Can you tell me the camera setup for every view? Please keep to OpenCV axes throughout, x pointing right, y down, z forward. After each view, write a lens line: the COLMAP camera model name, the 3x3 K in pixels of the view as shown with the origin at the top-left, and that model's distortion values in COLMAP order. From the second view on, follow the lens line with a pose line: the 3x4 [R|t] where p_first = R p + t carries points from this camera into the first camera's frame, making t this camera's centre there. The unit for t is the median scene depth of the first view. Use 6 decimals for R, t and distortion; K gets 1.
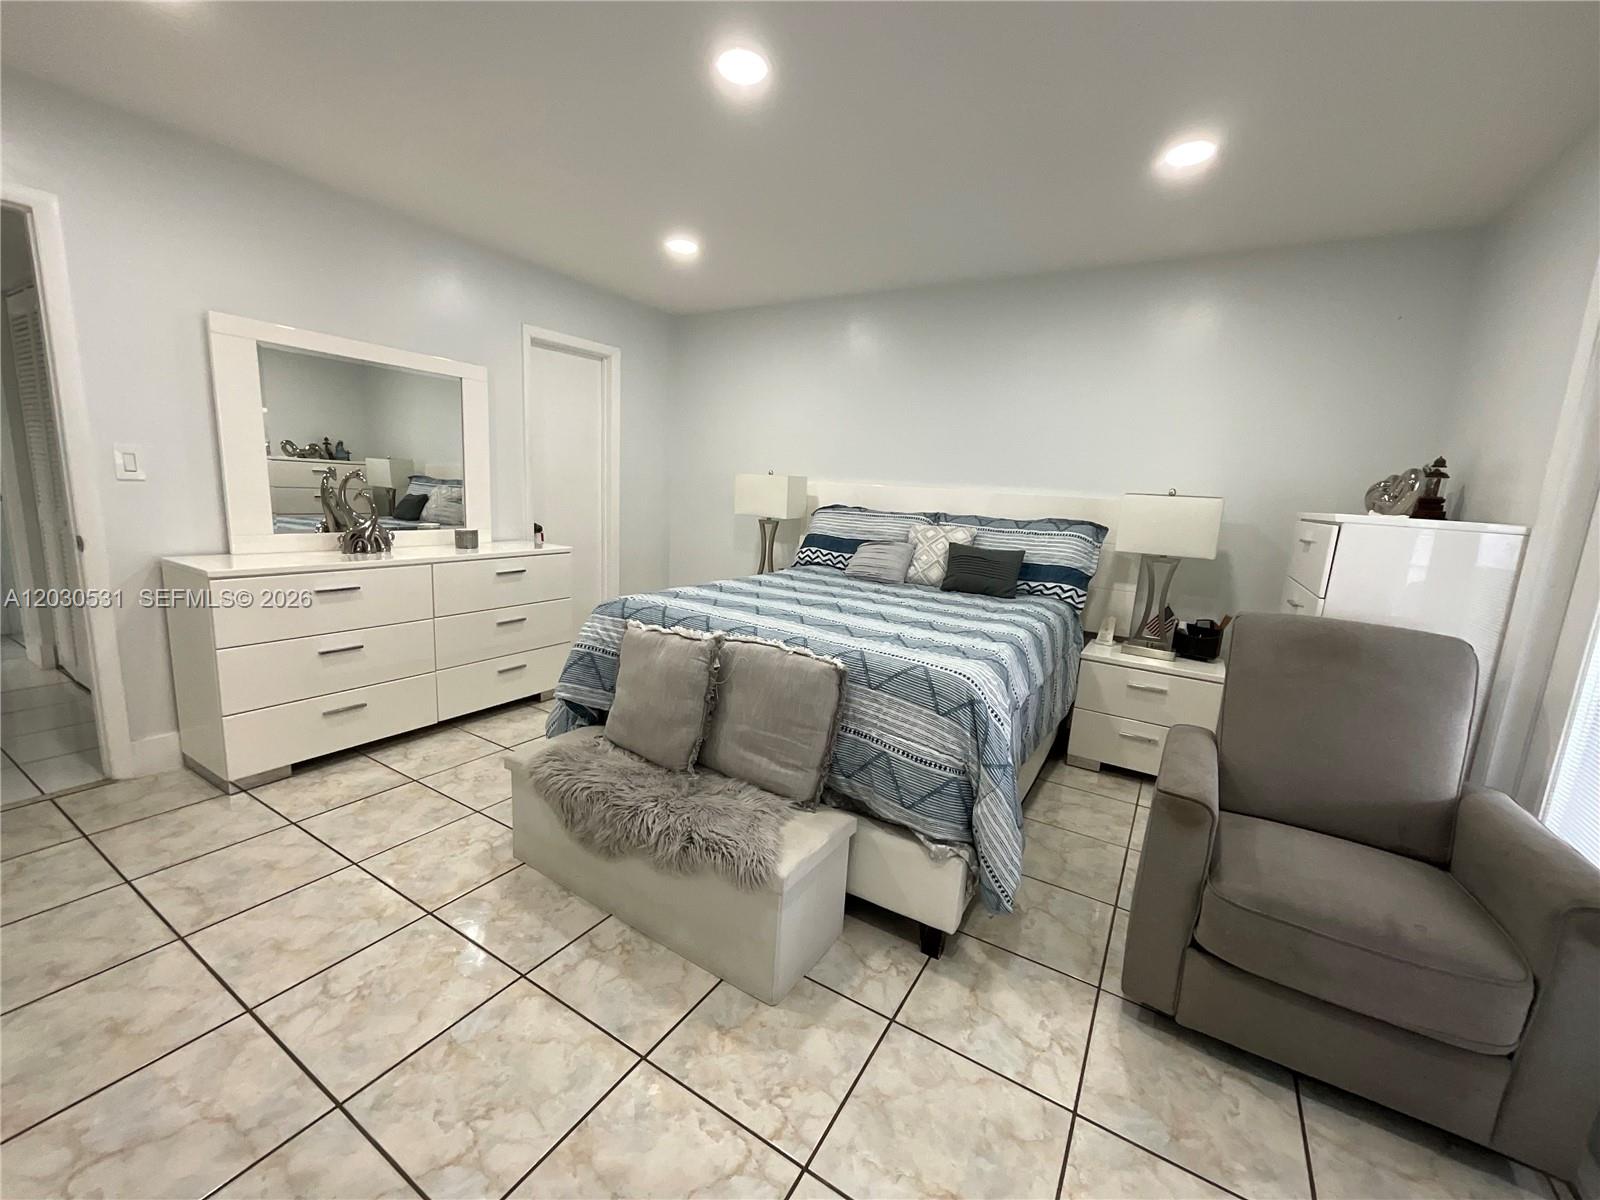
lens RADIAL K [[634.2, 0, 804.7], [0, 634.2, 622.0], [0, 0, 1]] dist [0.000419, -0.004344]
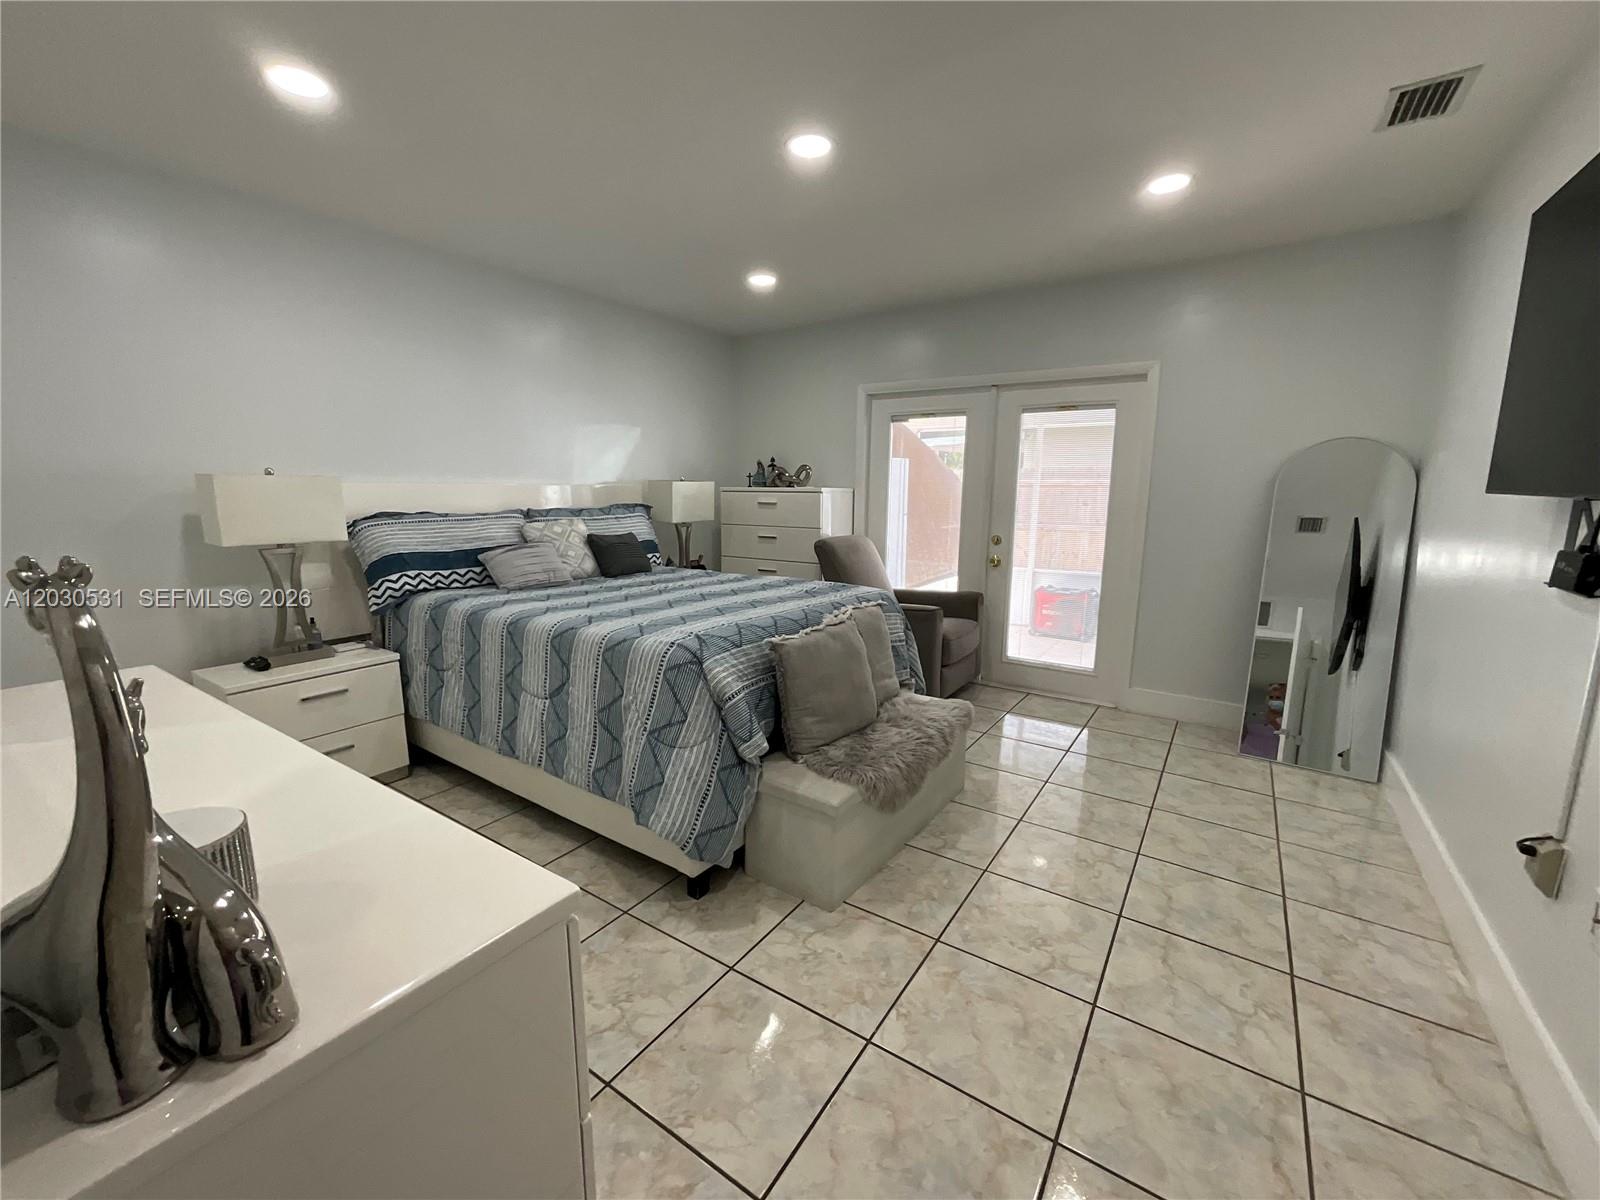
lens RADIAL K [[656.2, 0, 792.6], [0, 656.2, 607.2], [0, 0, 1]] dist [0.001539, 0.000447]
pose [[0.061347, -0.237139, 0.969537, -1.504788], [0.209962, 0.952697, 0.219735, -0.319745], [-0.975783, 0.190086, 0.108235, 1.023043]]
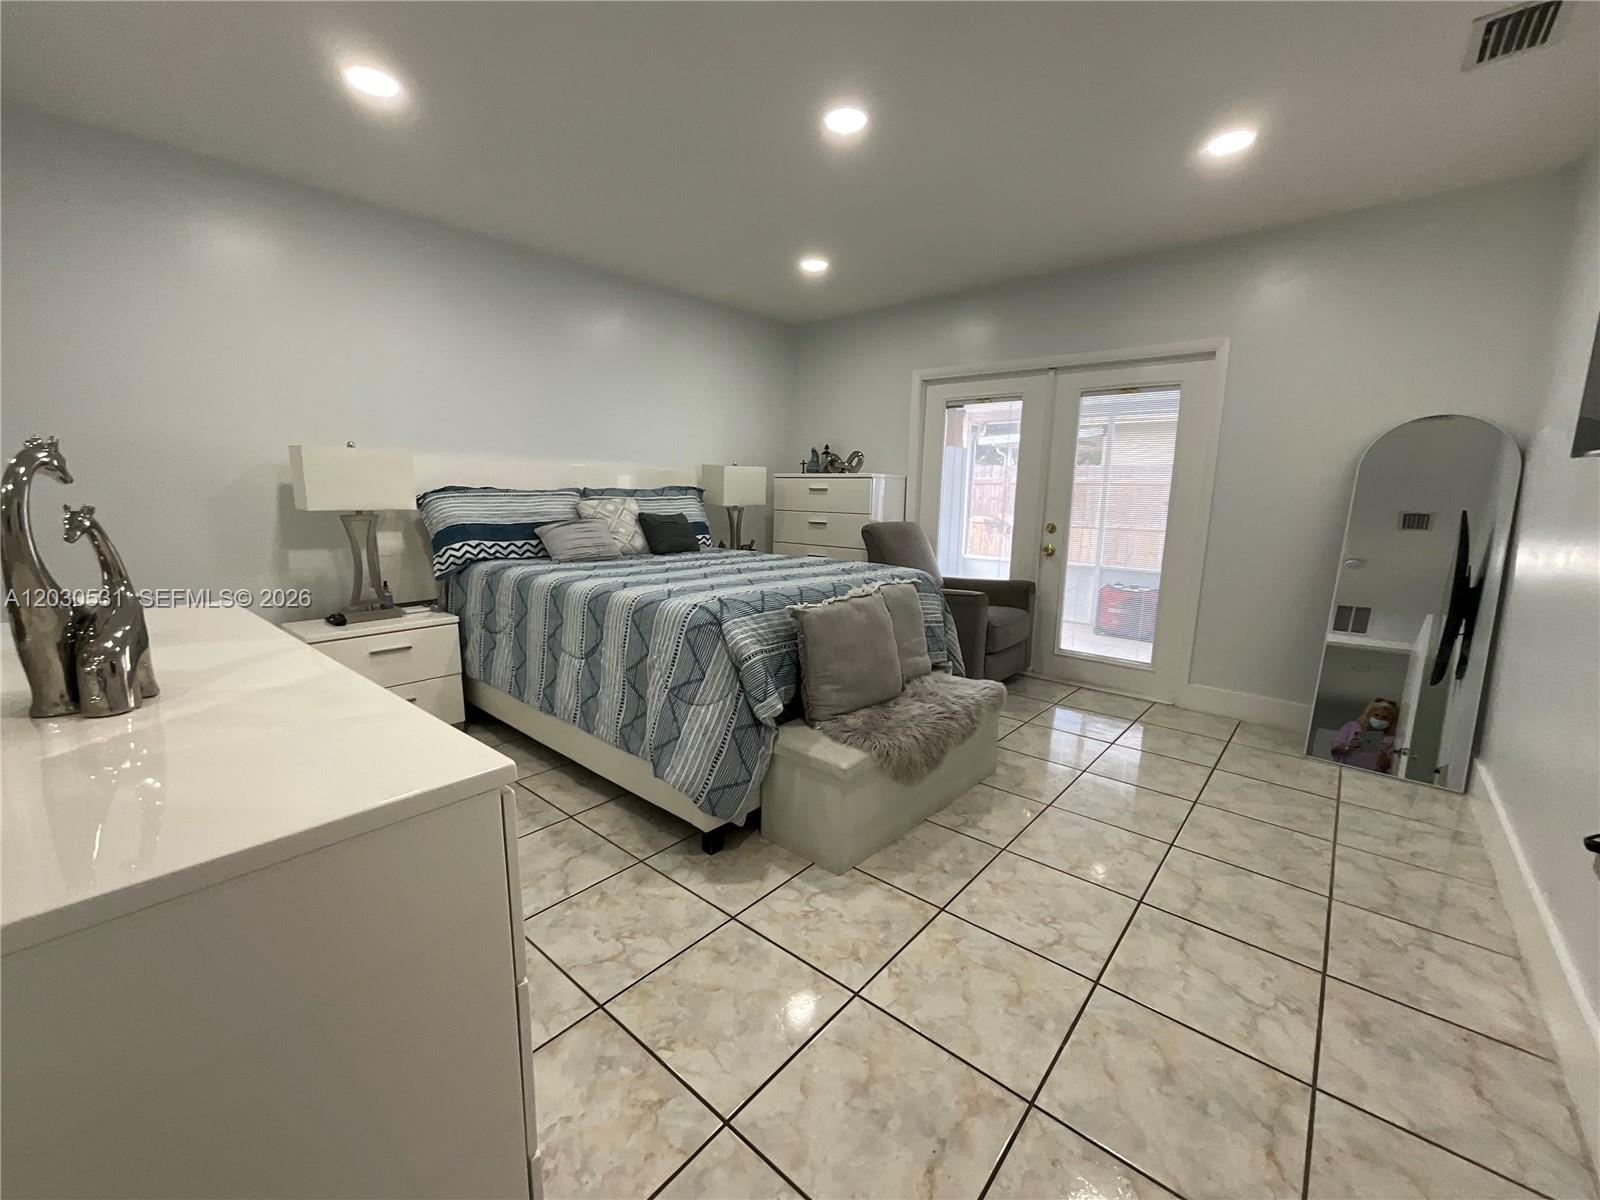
lens RADIAL K [[656.2, 0, 792.6], [0, 656.2, 607.2], [0, 0, 1]] dist [0.001539, 0.000447]
pose [[0.174582, -0.230631, 0.957252, -1.524994], [0.203509, 0.959642, 0.194091, -0.241995], [-0.963382, 0.160925, 0.214472, 0.940416]]
